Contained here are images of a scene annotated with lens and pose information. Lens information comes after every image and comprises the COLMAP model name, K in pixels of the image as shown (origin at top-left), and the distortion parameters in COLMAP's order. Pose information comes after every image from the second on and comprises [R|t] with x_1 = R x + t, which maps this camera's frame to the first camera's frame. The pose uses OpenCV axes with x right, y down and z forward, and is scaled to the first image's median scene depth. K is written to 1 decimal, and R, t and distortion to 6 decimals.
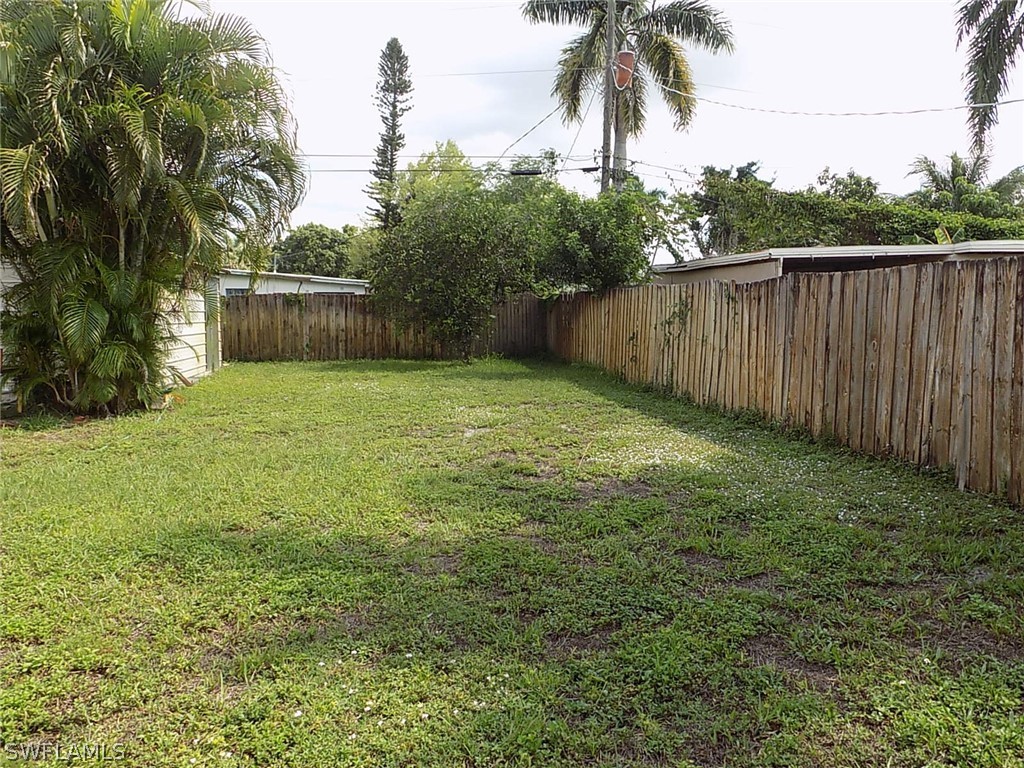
lens RADIAL K [[846.5, 0, 512.6], [0, 846.5, 383.6], [0, 0, 1]] dist [-0.012014, 0.047212]
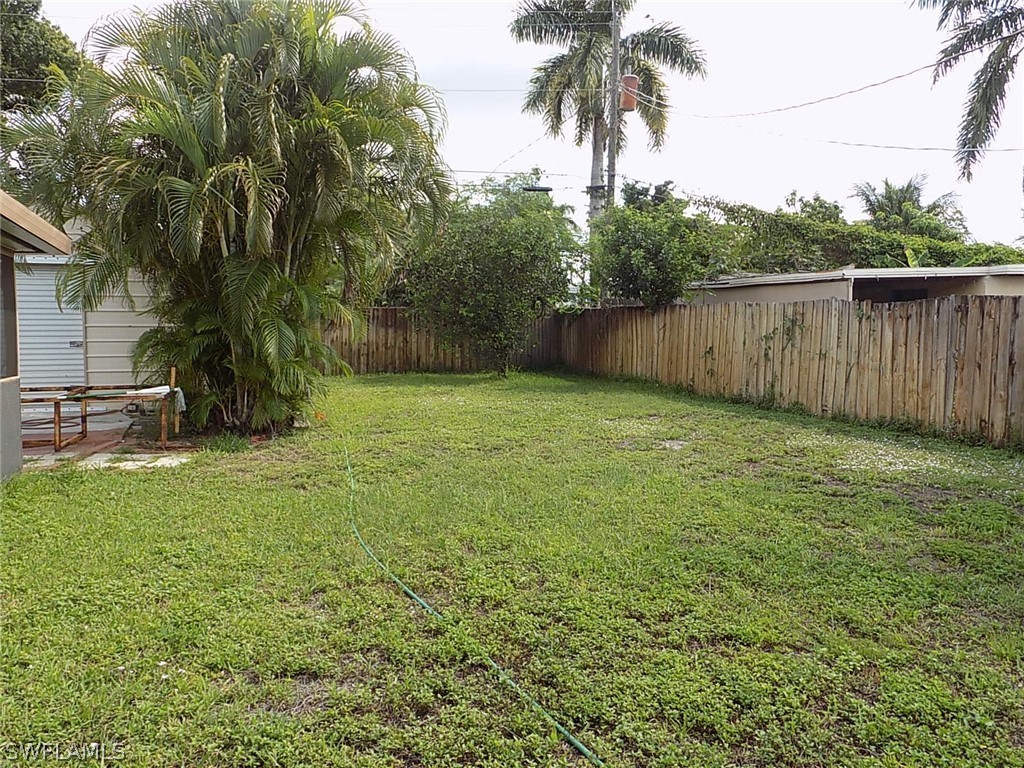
lens RADIAL K [[846.5, 0, 509.8], [0, 846.5, 386.9], [0, 0, 1]] dist [-0.012014, 0.047212]
pose [[0.988230, -0.009661, 0.152668, -0.182290], [0.010924, 0.999913, -0.007434, -0.003719], [-0.152583, 0.009014, 0.988250, -0.001149]]
